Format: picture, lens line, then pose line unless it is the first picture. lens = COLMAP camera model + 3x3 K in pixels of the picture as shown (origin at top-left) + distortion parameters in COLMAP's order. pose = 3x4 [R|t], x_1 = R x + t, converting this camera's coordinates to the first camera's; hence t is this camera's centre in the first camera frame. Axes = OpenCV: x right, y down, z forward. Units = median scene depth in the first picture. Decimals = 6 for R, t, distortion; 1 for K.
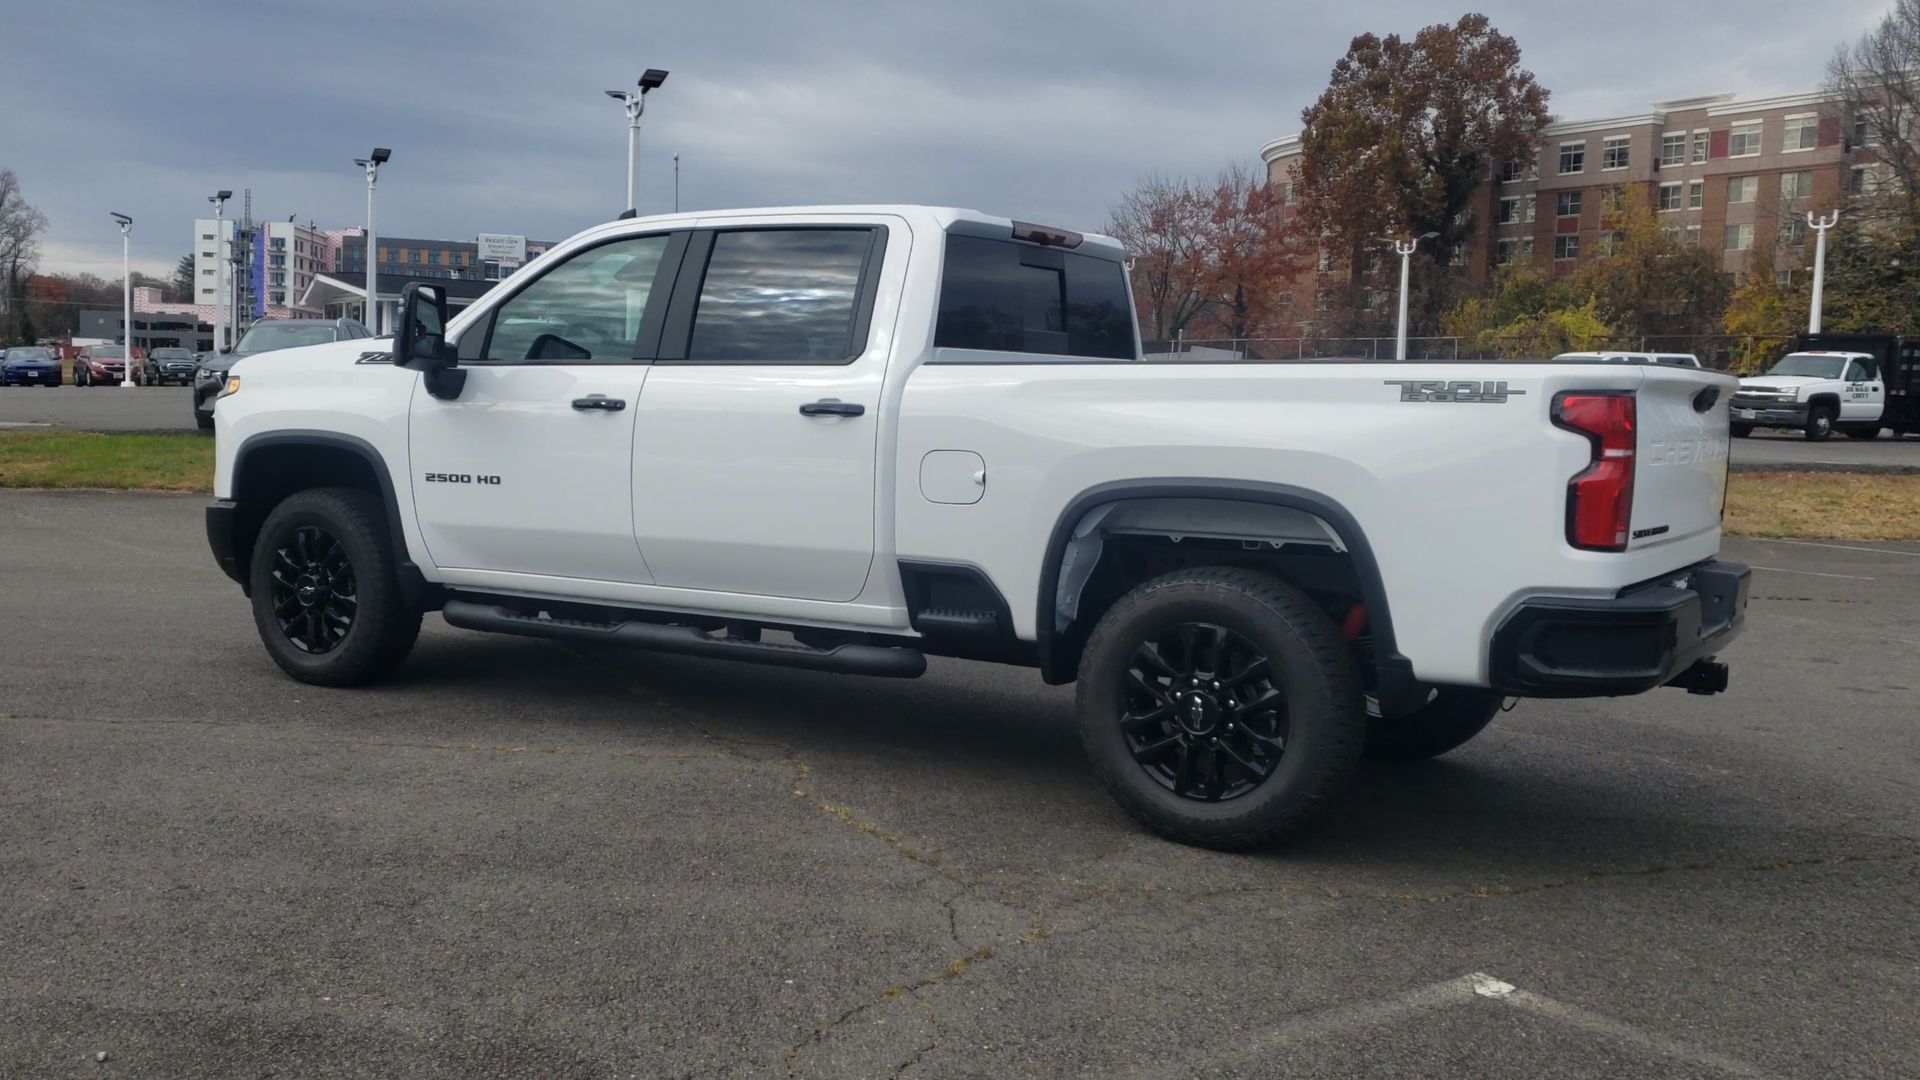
lens RADIAL K [[1783.5, 0, 866.7], [0, 1783.5, 526.9], [0, 0, 1]] dist [0.156027, -0.265452]
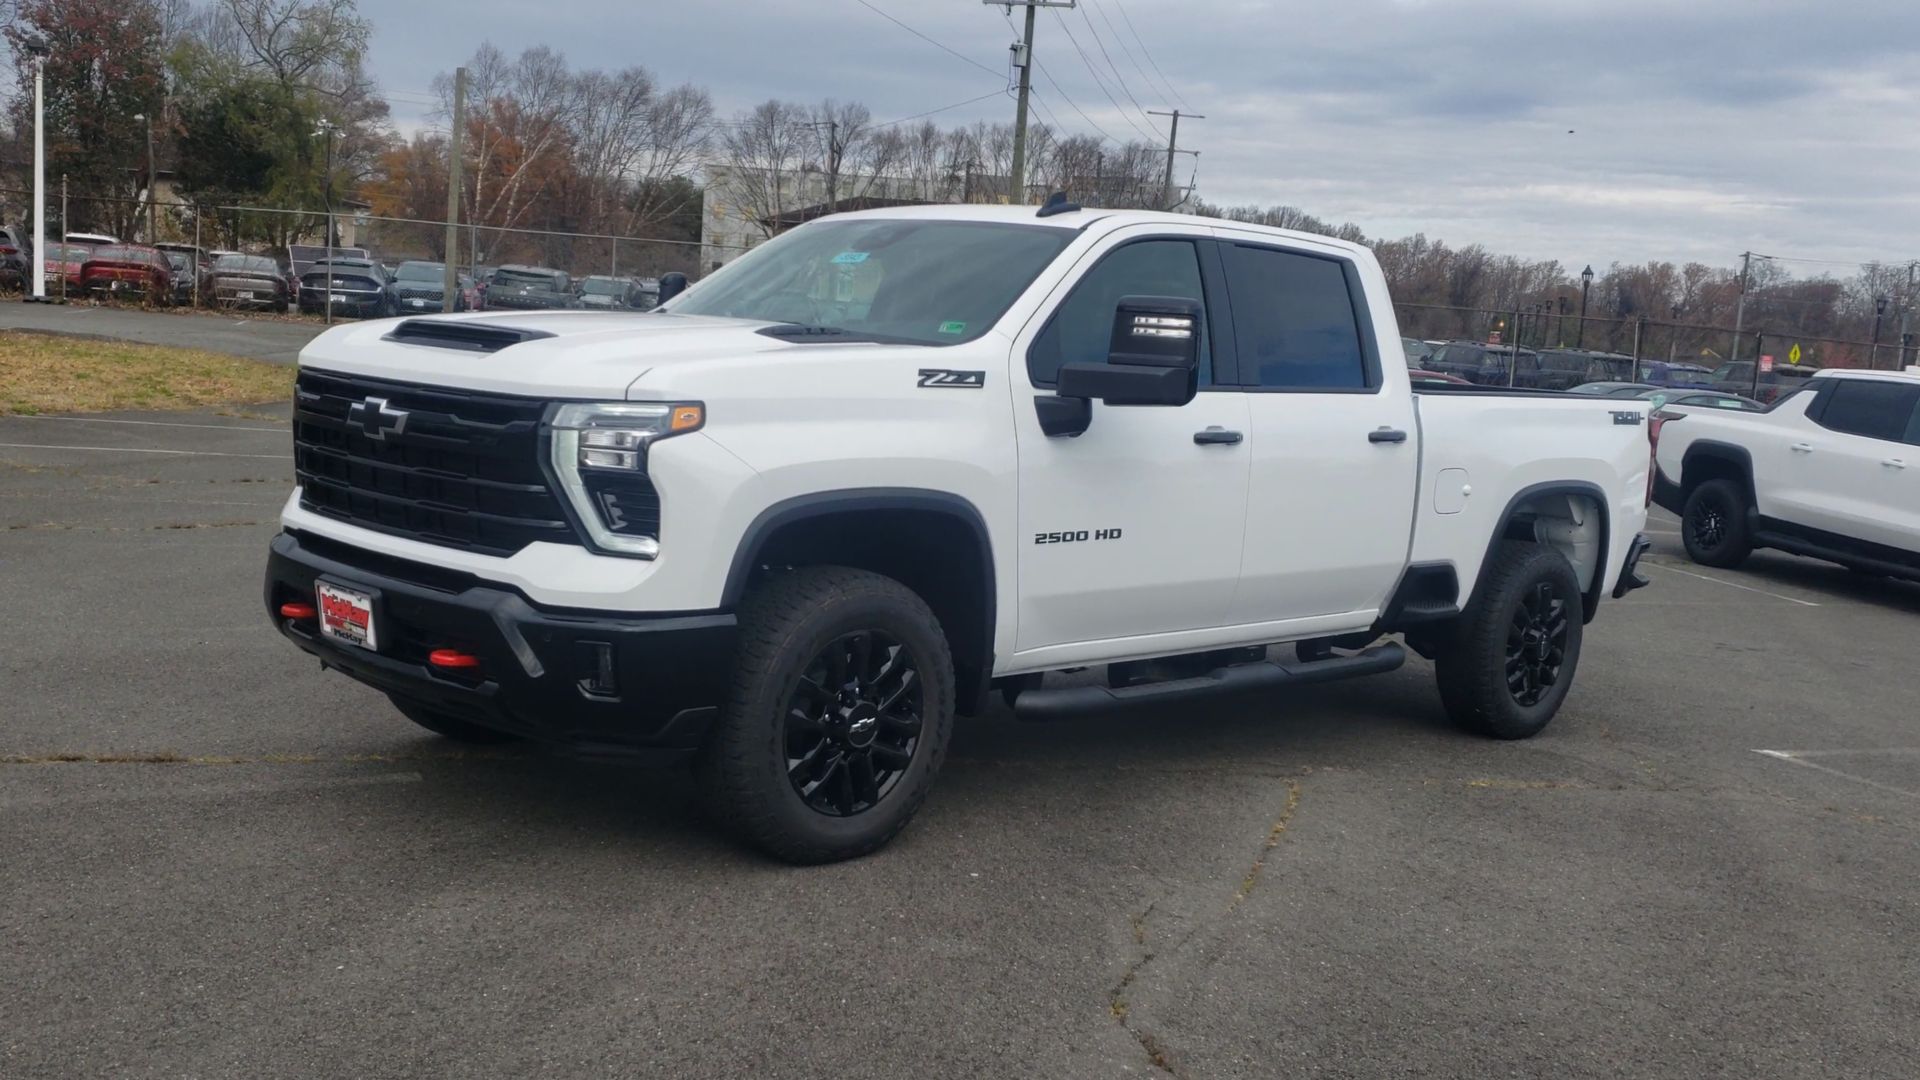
lens RADIAL K [[1867.9, 0, 912.0], [0, 1867.9, 531.0], [0, 0, 1]] dist [0.173065, -0.415497]
pose [[0.195975, -0.118199, 0.973459, -1.214914], [0.006495, 0.992844, 0.119245, -0.149077], [-0.980587, -0.017047, 0.195340, 1.062263]]
